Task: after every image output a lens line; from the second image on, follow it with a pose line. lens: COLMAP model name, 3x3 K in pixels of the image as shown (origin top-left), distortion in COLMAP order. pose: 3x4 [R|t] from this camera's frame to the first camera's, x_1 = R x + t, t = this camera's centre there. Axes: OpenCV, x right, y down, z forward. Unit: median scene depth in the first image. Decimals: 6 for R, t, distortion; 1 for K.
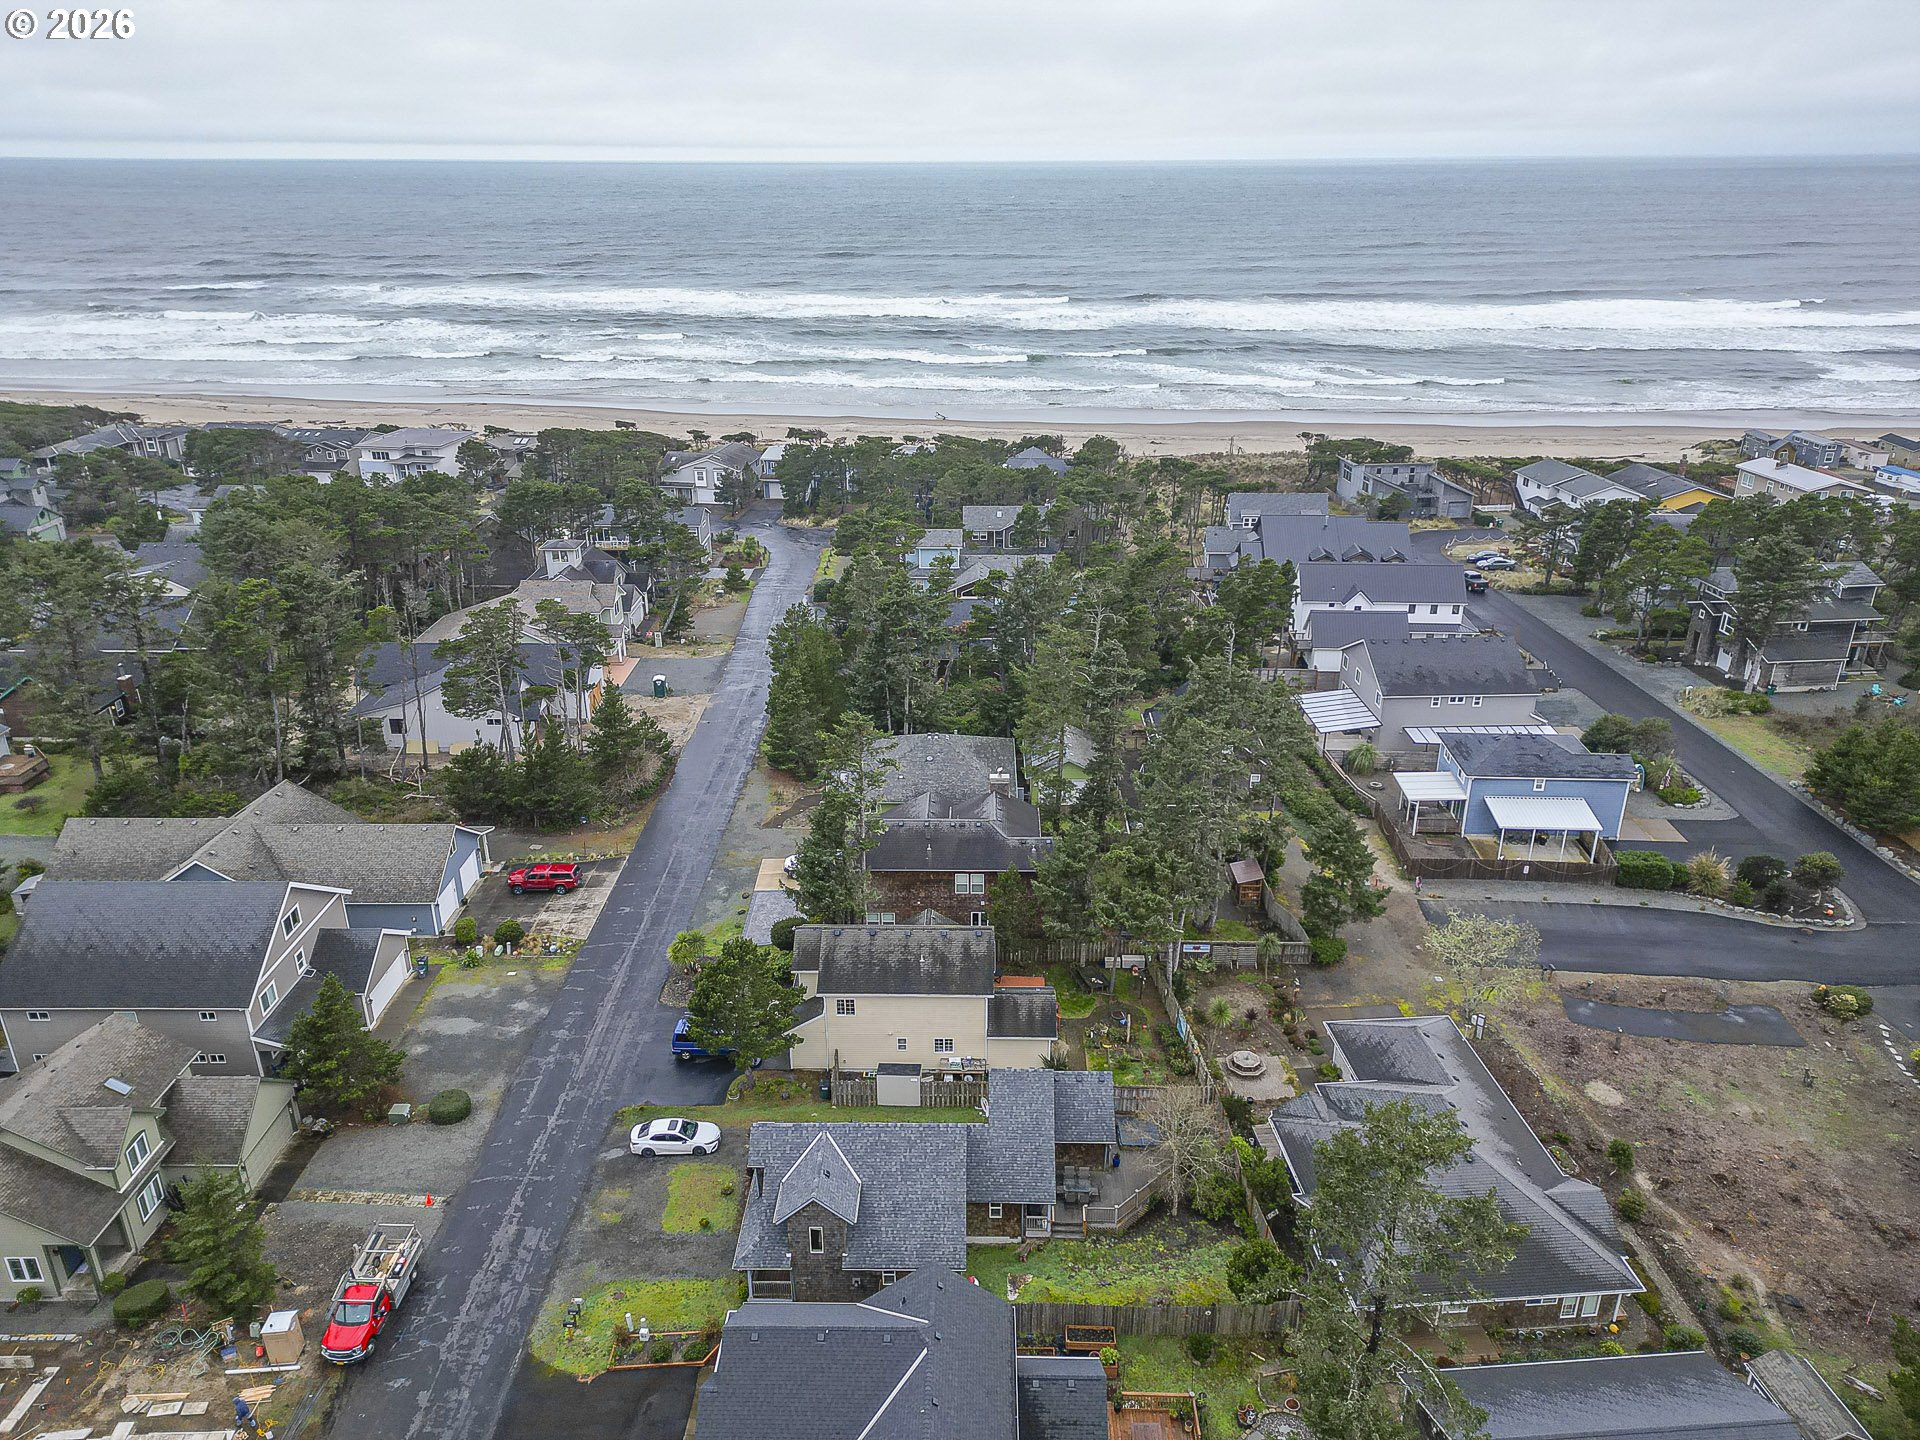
lens RADIAL K [[883.3, 0, 944.5], [0, 883.3, 711.8], [0, 0, 1]] dist [0.002887, 0.000652]
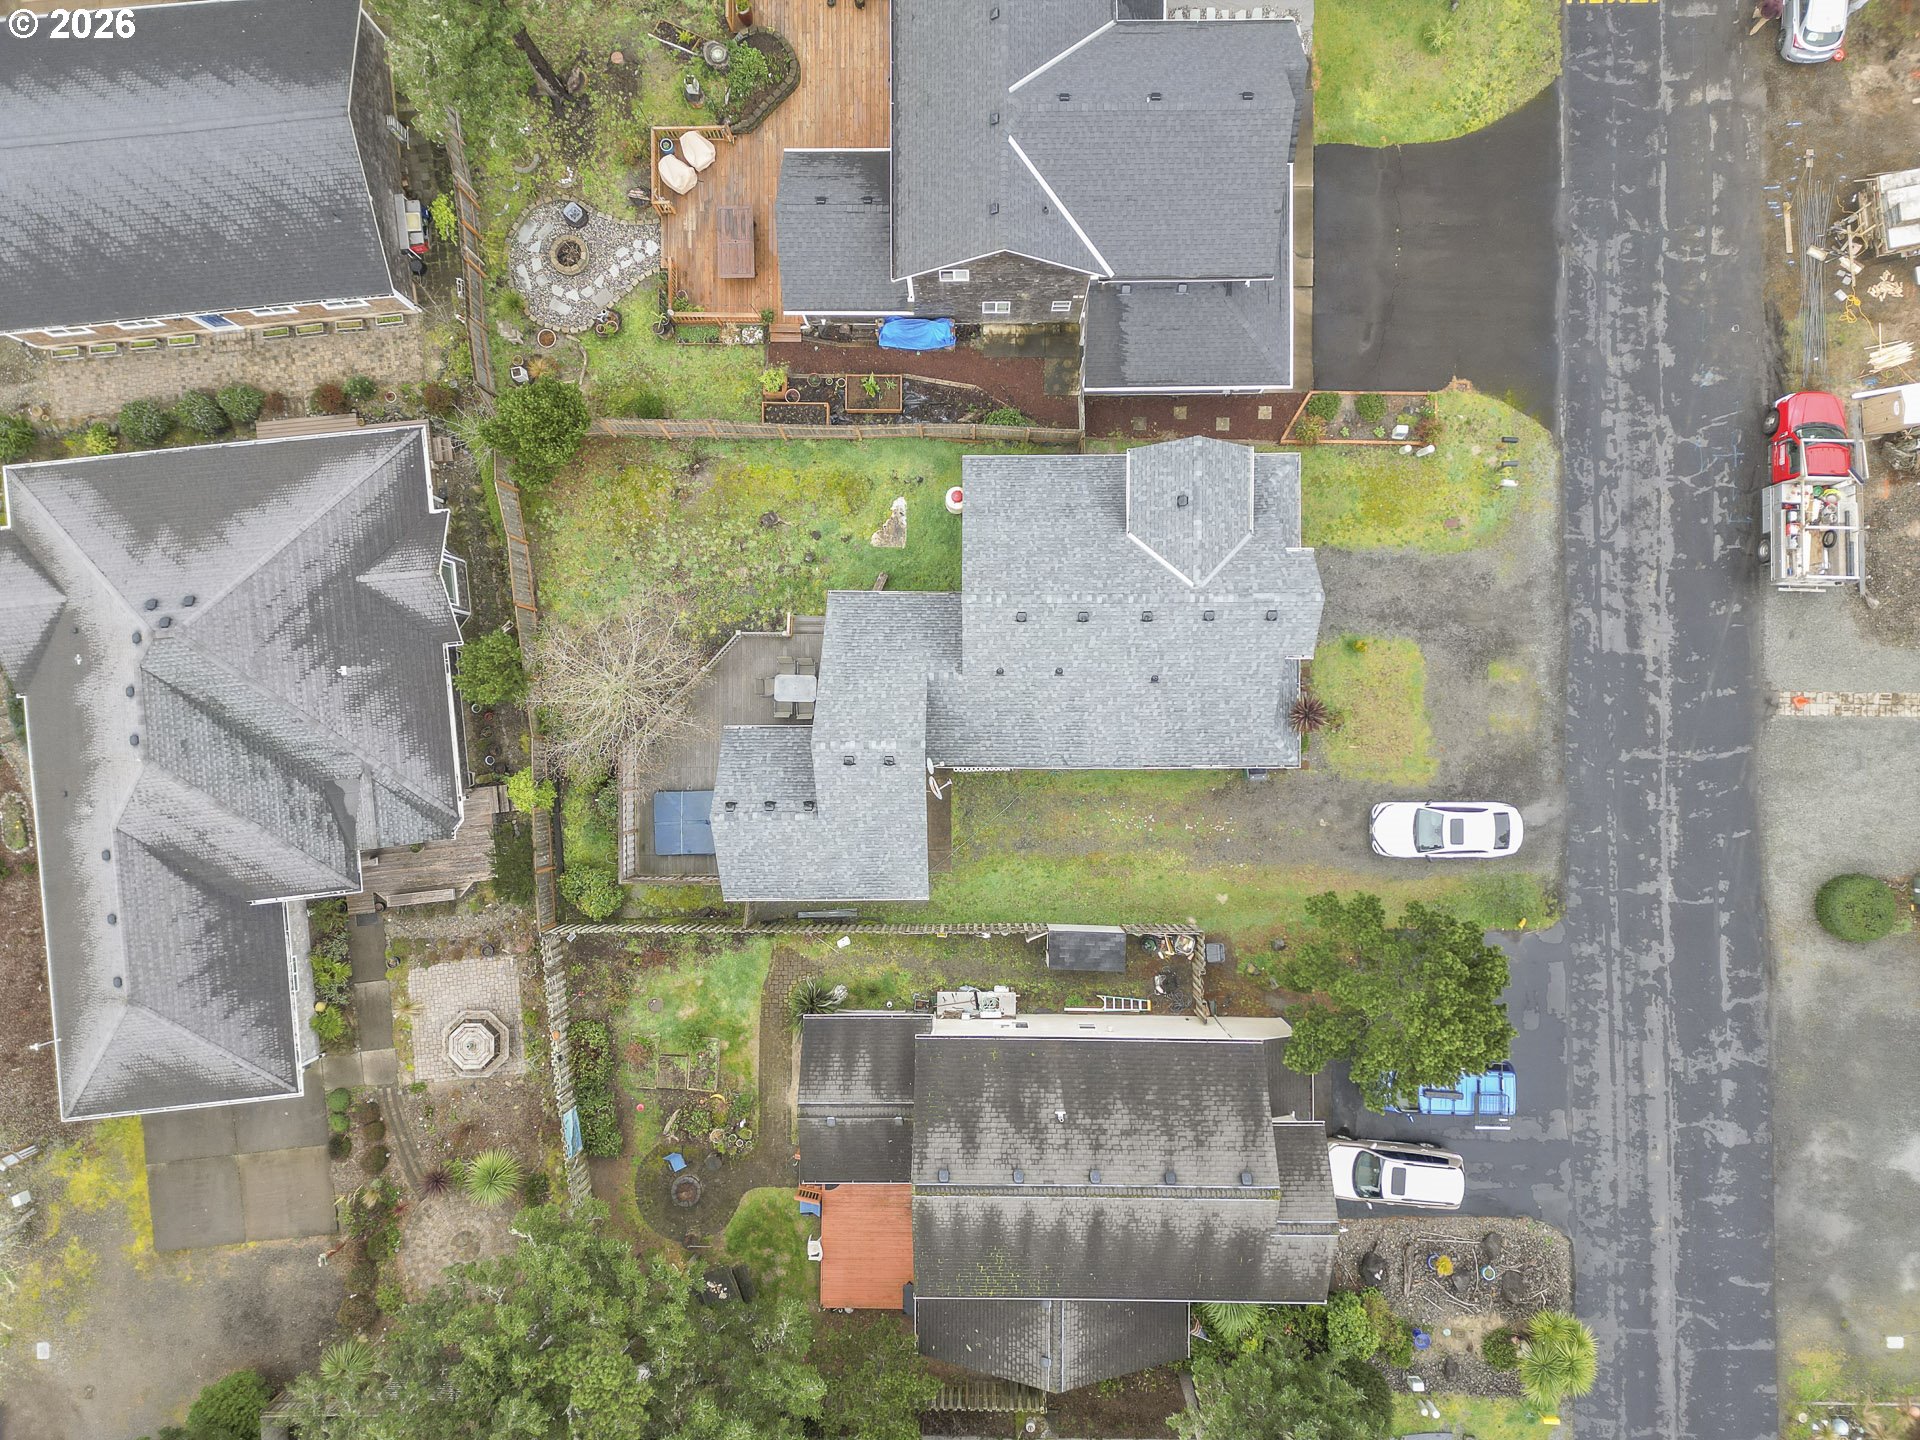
lens RADIAL K [[883.3, 0, 944.5], [0, 883.3, 711.8], [0, 0, 1]] dist [0.002887, 0.000652]
pose [[-0.999331, 0.024483, 0.027152, 0.019298], [0.015803, -0.380438, 0.924671, -0.047960], [0.032969, 0.924482, 0.379797, 0.670440]]
